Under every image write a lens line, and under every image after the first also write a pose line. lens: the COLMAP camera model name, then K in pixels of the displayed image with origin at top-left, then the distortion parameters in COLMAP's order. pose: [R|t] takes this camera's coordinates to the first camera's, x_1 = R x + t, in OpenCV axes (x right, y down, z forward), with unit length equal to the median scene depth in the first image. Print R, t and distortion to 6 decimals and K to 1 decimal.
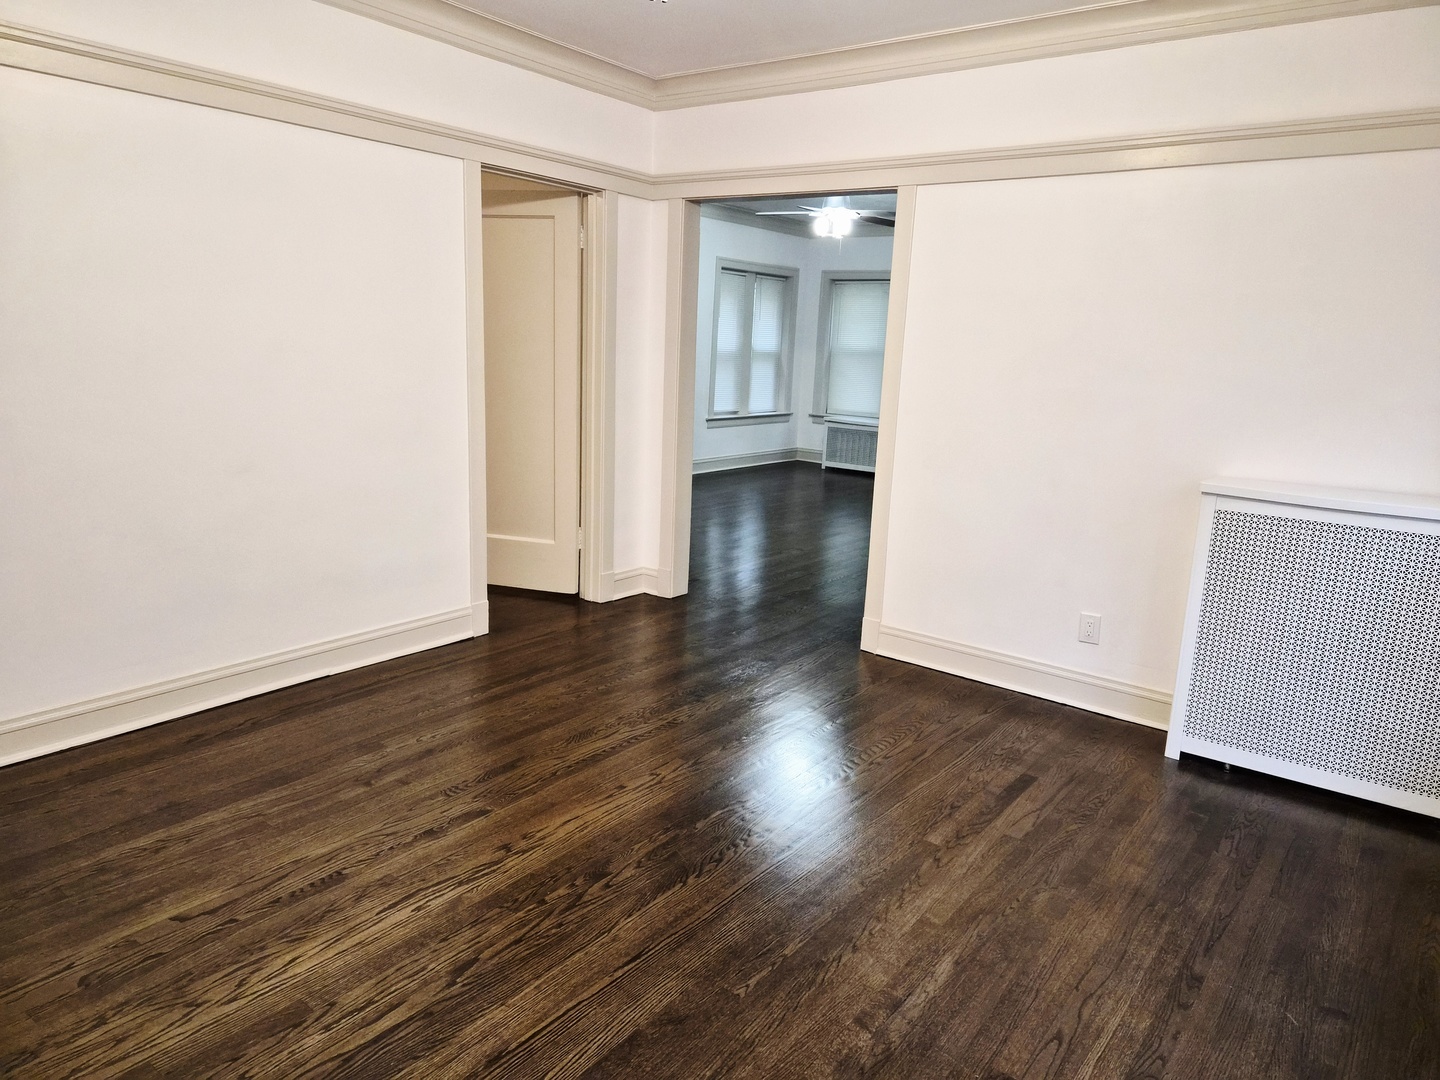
lens RADIAL K [[963.7, 0, 717.7], [0, 963.7, 544.8], [0, 0, 1]] dist [0.063436, -0.052579]
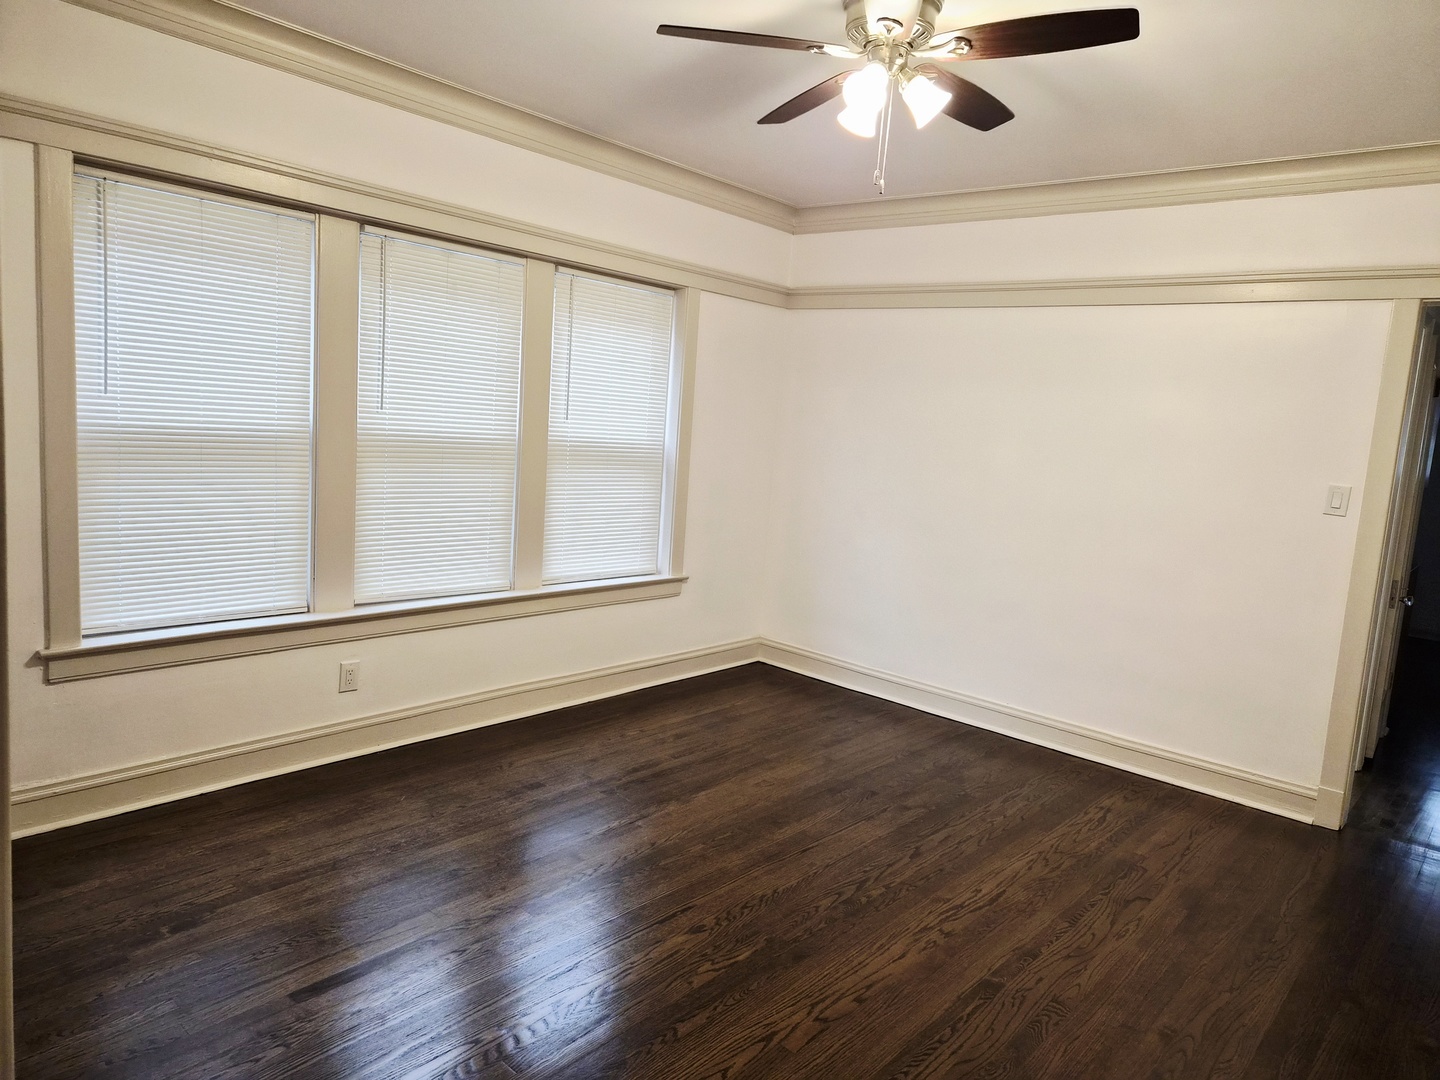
lens RADIAL K [[963.7, 0, 717.7], [0, 963.7, 544.8], [0, 0, 1]] dist [0.063436, -0.052579]
pose [[-0.991808, -0.115961, 0.053579, 0.021206], [-0.091324, 0.936945, 0.337333, -0.445719], [-0.089318, 0.329677, -0.939859, 2.002558]]
